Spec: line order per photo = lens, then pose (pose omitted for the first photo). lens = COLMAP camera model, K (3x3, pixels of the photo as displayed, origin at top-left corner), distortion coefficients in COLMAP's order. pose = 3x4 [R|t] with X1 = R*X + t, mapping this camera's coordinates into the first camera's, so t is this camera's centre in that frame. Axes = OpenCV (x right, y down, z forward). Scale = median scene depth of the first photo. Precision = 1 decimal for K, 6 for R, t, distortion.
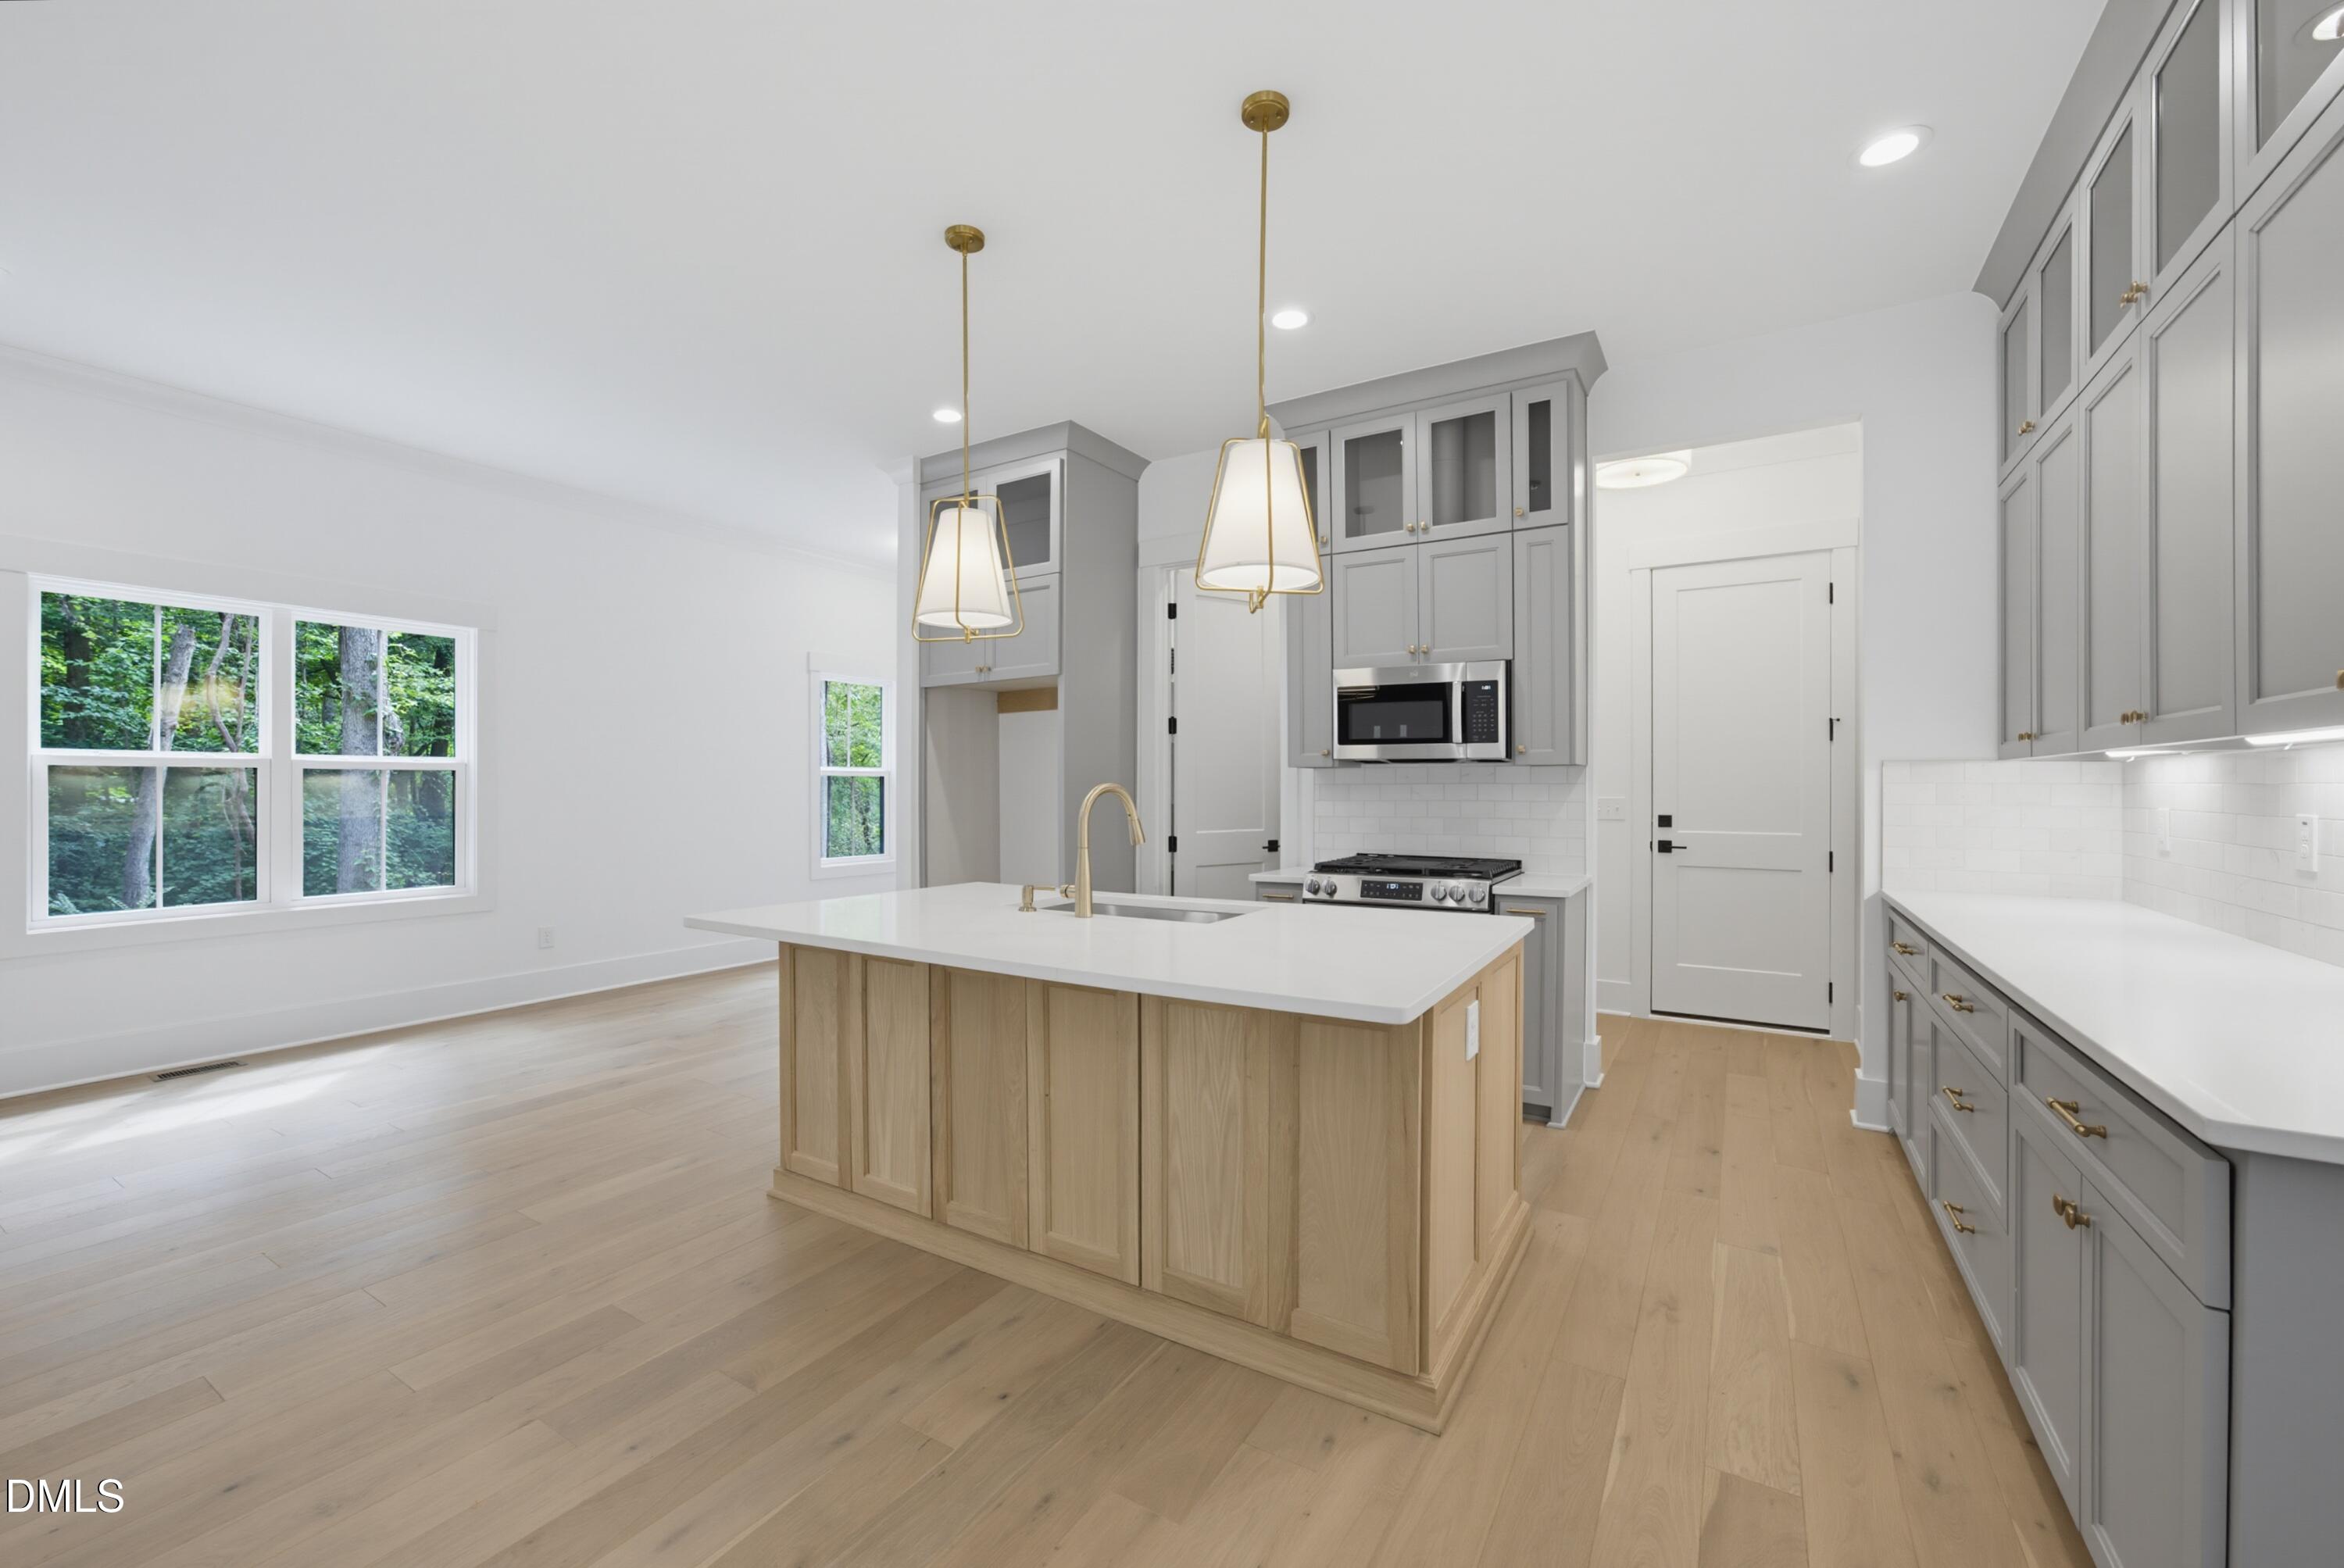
lens RADIAL K [[945.3, 0, 1162.1], [0, 945.3, 783.3], [0, 0, 1]] dist [-0.067207, 0.040049]
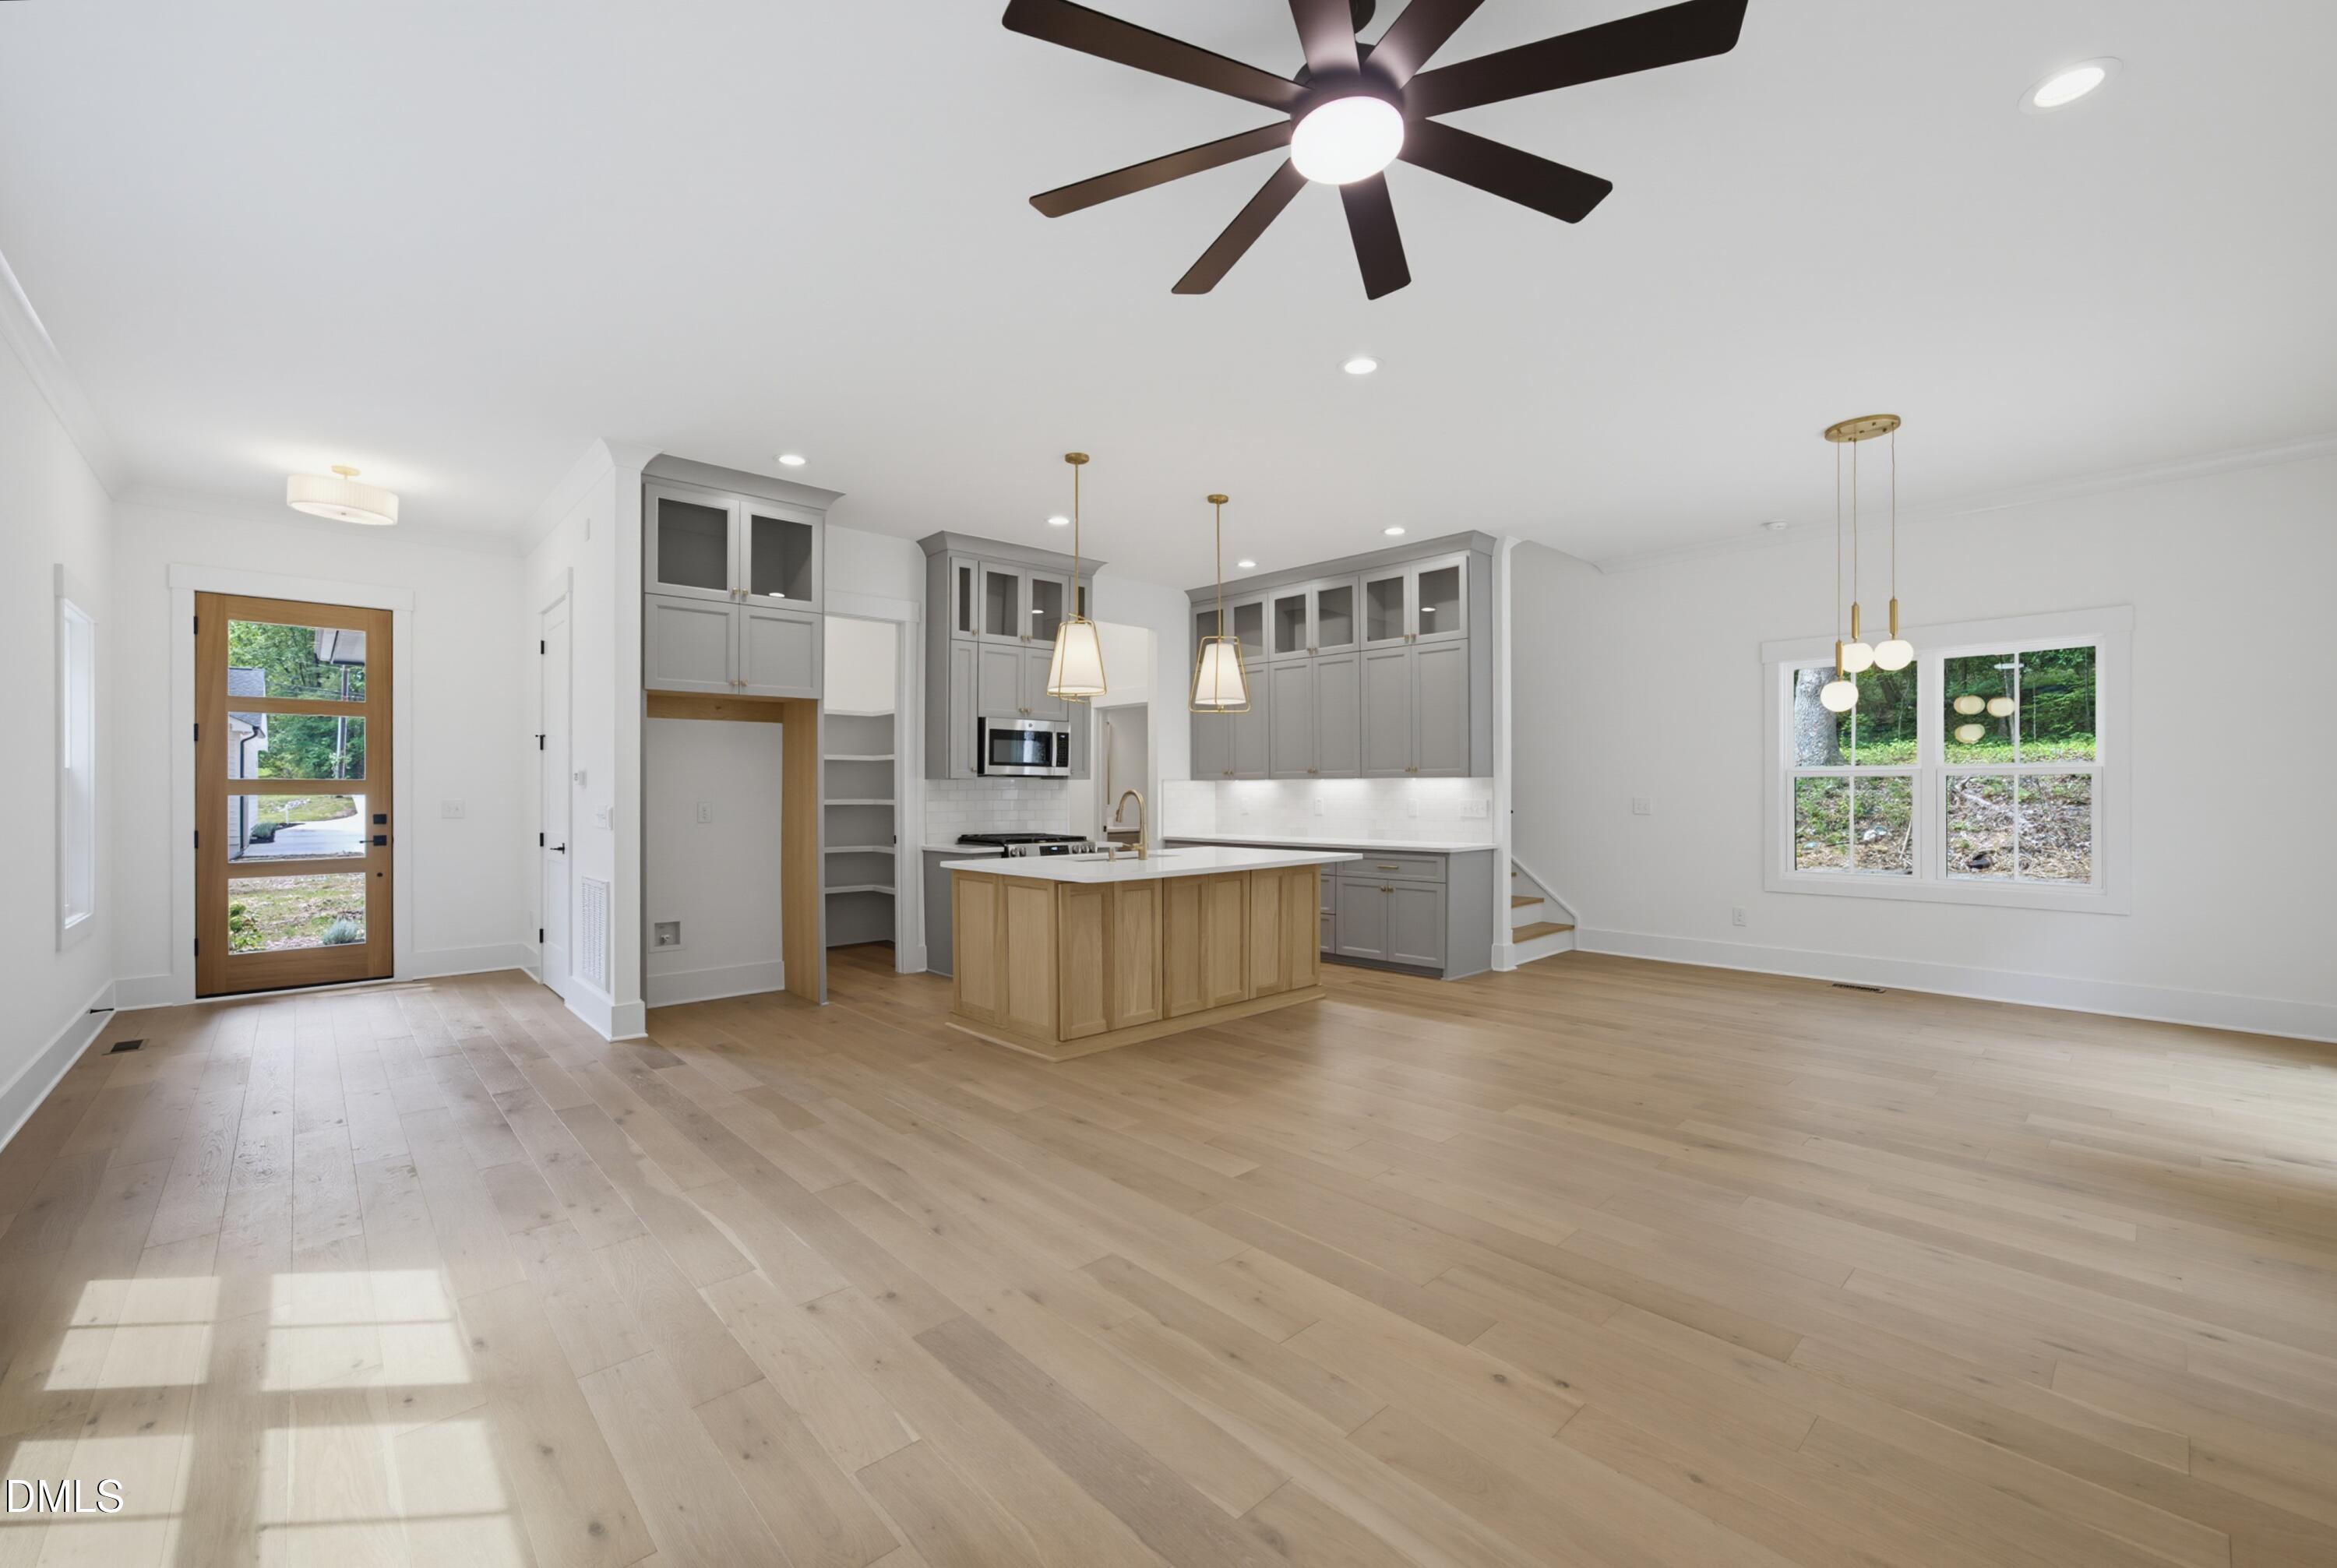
lens RADIAL K [[942.5, 0, 1158.6], [0, 942.5, 783.3], [0, 0, 1]] dist [-0.067207, 0.040049]
pose [[0.279801, 0.011939, 0.959984, -1.510047], [0.011871, 0.999803, -0.015894, 0.021838], [-0.959984, 0.015843, 0.279605, 0.353008]]
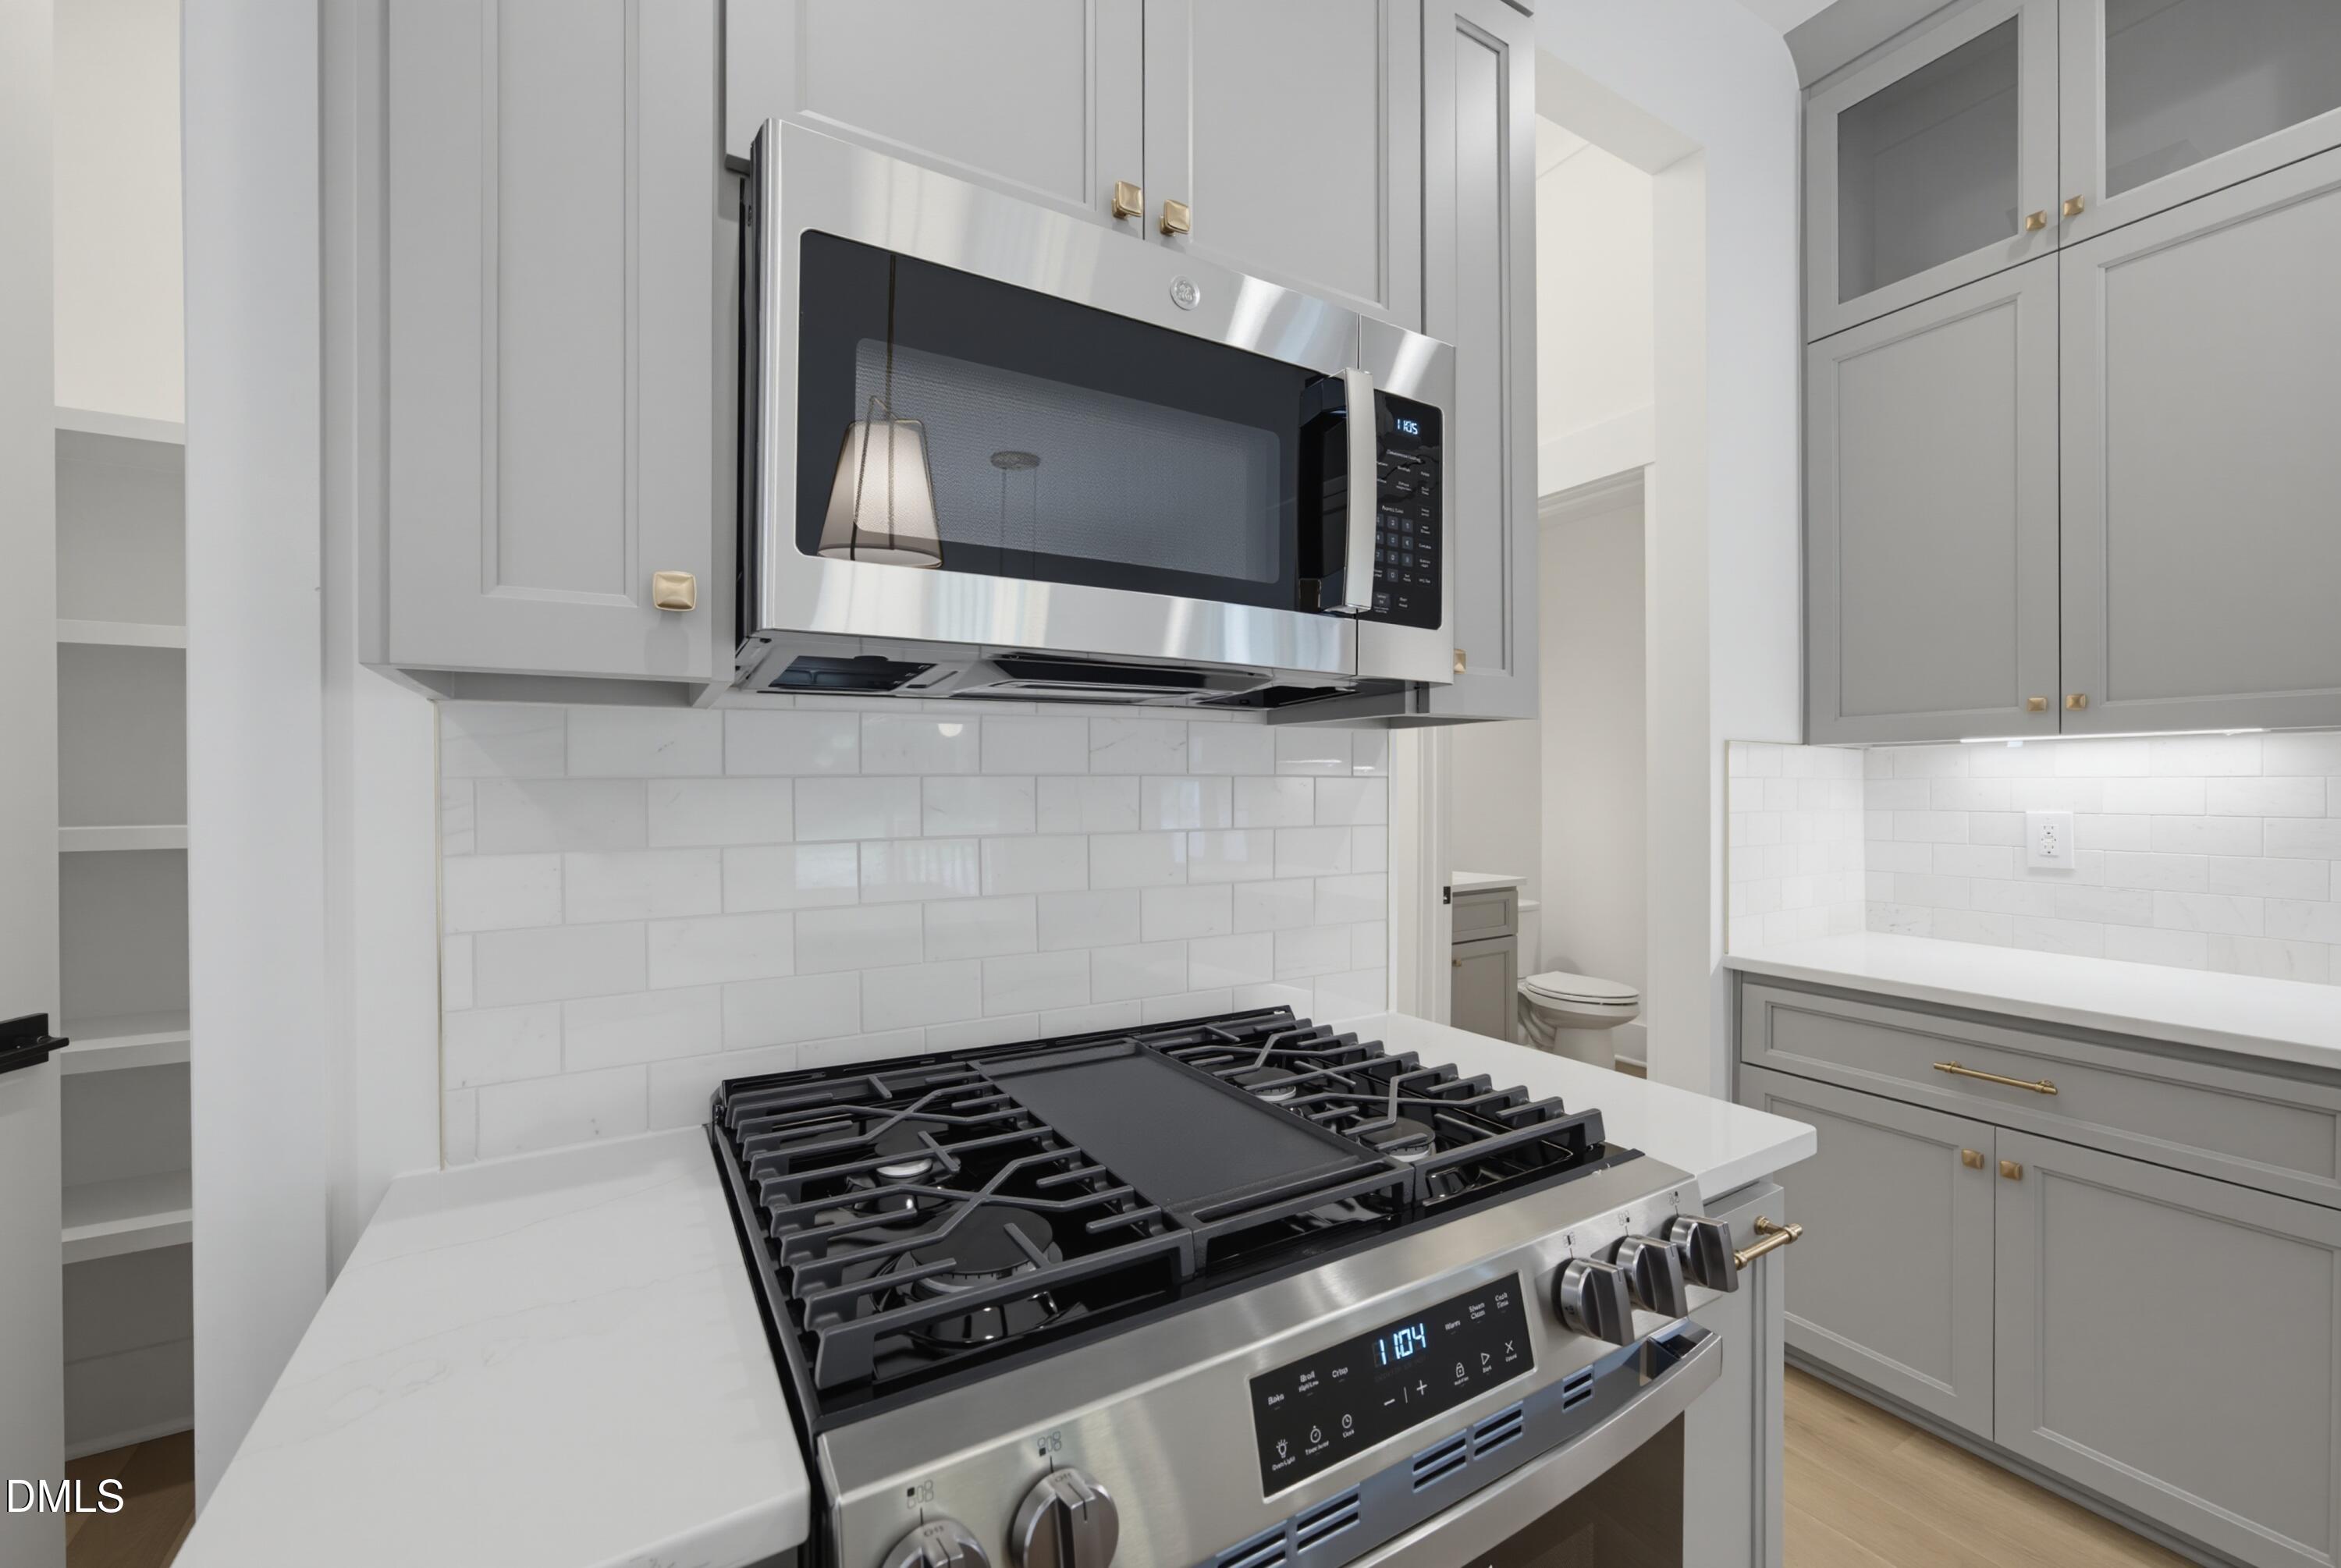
lens RADIAL K [[944.0, 0, 1160.6], [0, 944.0, 783.3], [0, 0, 1]] dist [-0.067207, 0.040049]
pose [[0.473331, -0.003243, 0.880879, 0.066951], [0.006766, 0.999977, 0.000045, 0.000816], [-0.880859, 0.005939, 0.473342, 1.041581]]
